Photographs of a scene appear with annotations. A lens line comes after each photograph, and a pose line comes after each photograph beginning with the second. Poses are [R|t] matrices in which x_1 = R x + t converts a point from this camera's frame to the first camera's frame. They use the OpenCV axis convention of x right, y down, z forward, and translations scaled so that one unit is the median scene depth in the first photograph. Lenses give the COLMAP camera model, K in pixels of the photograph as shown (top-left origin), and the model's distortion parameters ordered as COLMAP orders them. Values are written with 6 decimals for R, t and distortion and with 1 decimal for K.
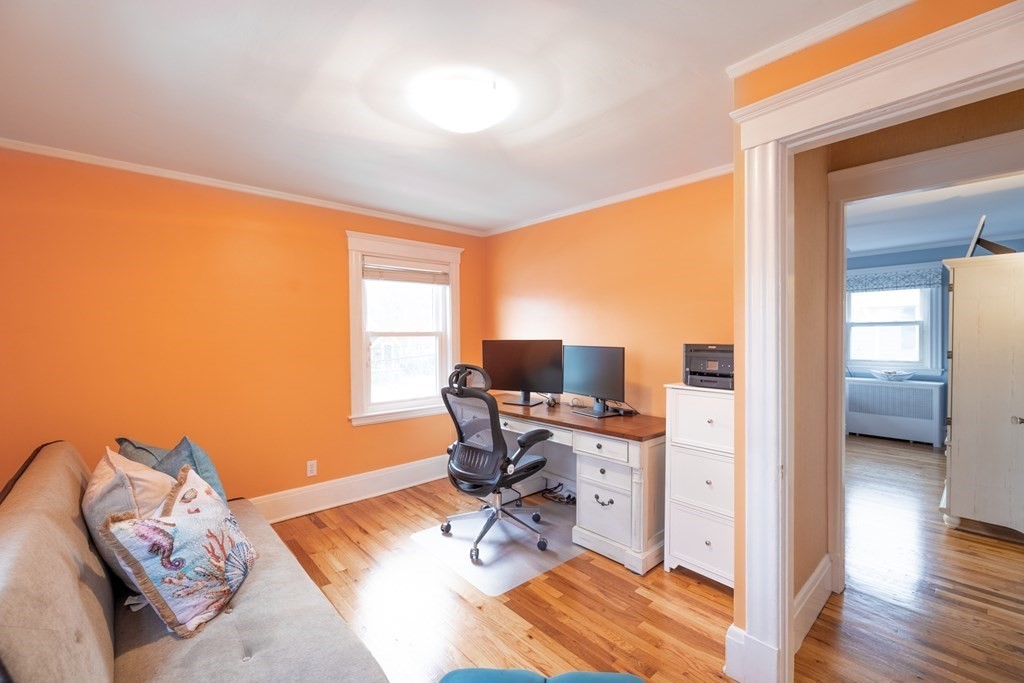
lens RADIAL K [[433.5, 0, 505.1], [0, 433.5, 342.9], [0, 0, 1]] dist [0.000548, -0.000737]
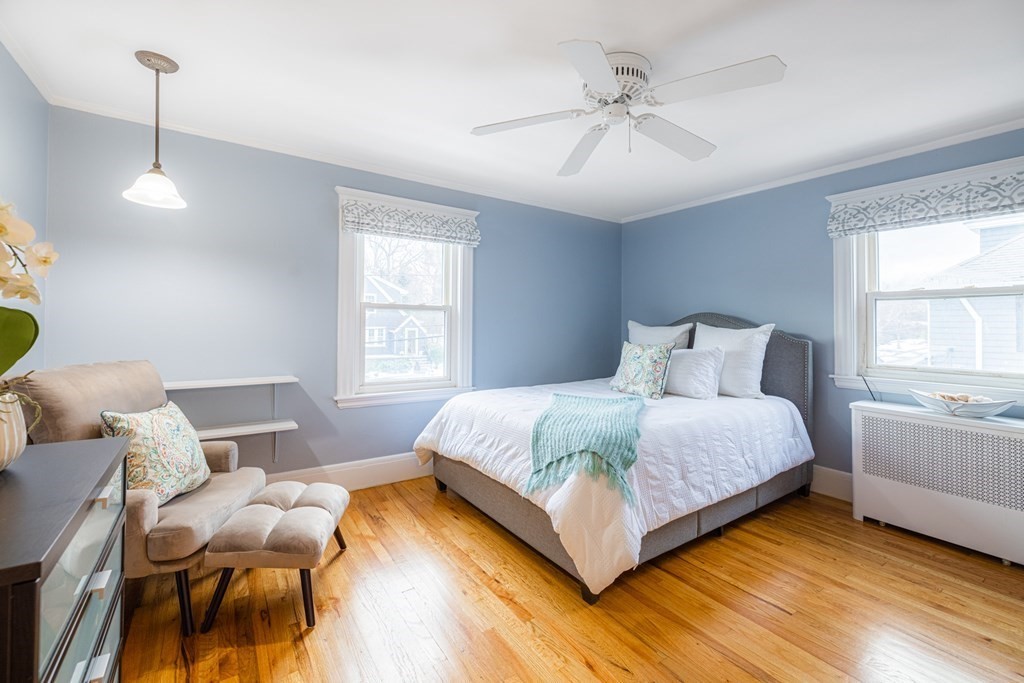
lens RADIAL K [[433.5, 0, 510.0], [0, 433.5, 318.4], [0, 0, 1]] dist [0.000548, -0.000737]
pose [[0.990817, 0.015934, -0.134270, 0.484793], [-0.019917, 0.999399, -0.028374, 0.006837], [0.133738, 0.030787, 0.990538, 0.482645]]
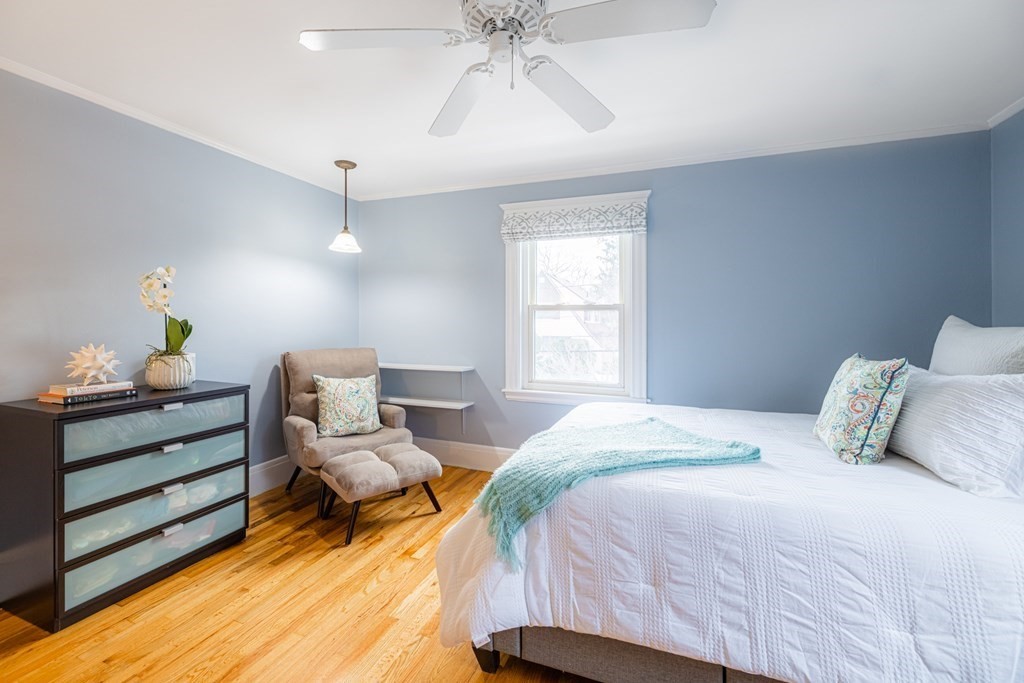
lens RADIAL K [[433.5, 0, 507.9], [0, 433.5, 323.0], [0, 0, 1]] dist [0.000548, -0.000737]
pose [[0.456774, 0.006709, -0.889557, 0.768562], [-0.022545, 0.999738, -0.004036, 0.001650], [0.889297, 0.021899, 0.456806, 0.730290]]
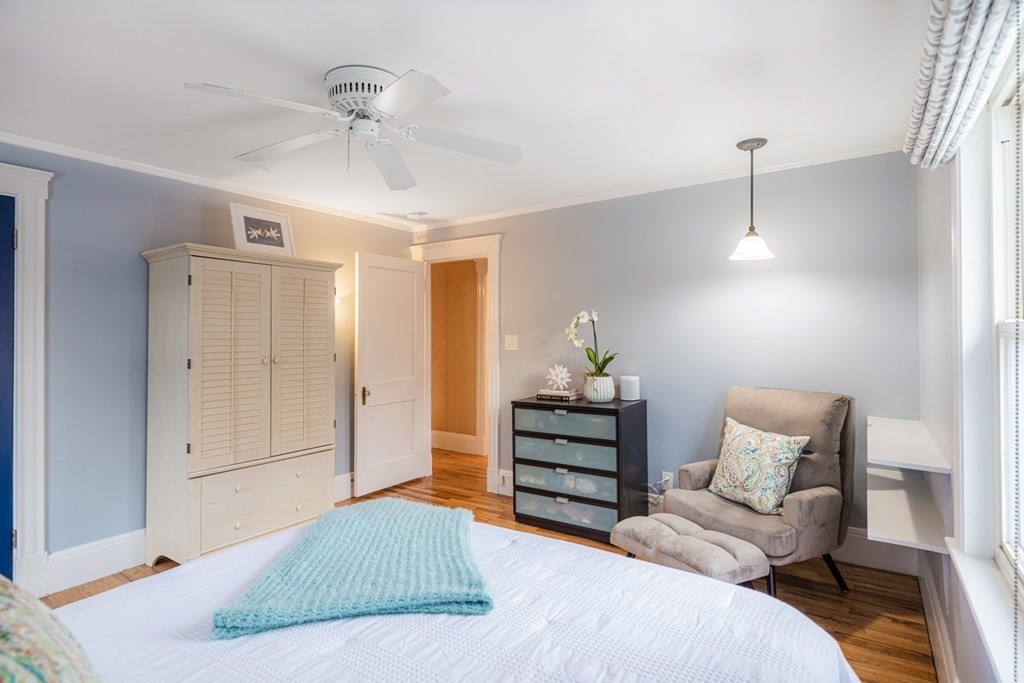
lens RADIAL K [[527.6, 0, 511.9], [0, 527.6, 330.7], [0, 0, 1]] dist [-0.001325, -0.000390]
pose [[-0.968343, 0.006093, -0.249548, 0.514518], [0.003356, 0.999929, 0.011393, -0.028645], [0.249600, 0.010195, -0.968295, 1.266922]]
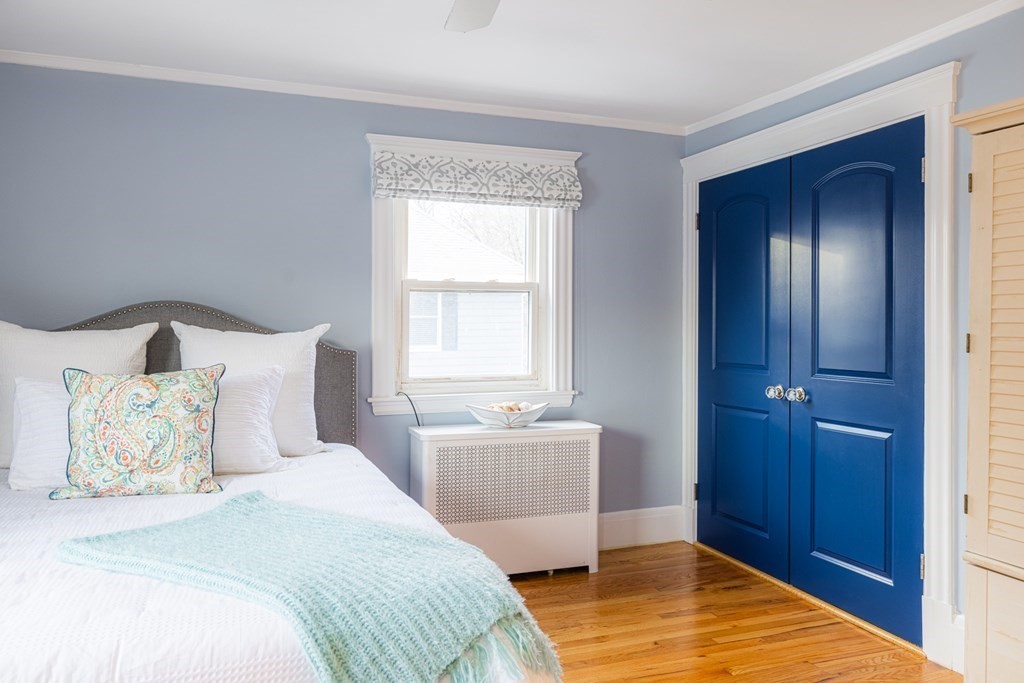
lens RADIAL K [[744.9, 0, 490.2], [0, 744.9, 320.9], [0, 0, 1]] dist [-0.012346, -0.003295]
pose [[0.364697, 0.016157, 0.930986, 0.243390], [0.012575, 0.999673, -0.022275, 0.003360], [-0.931042, 0.019831, 0.364374, 0.766289]]
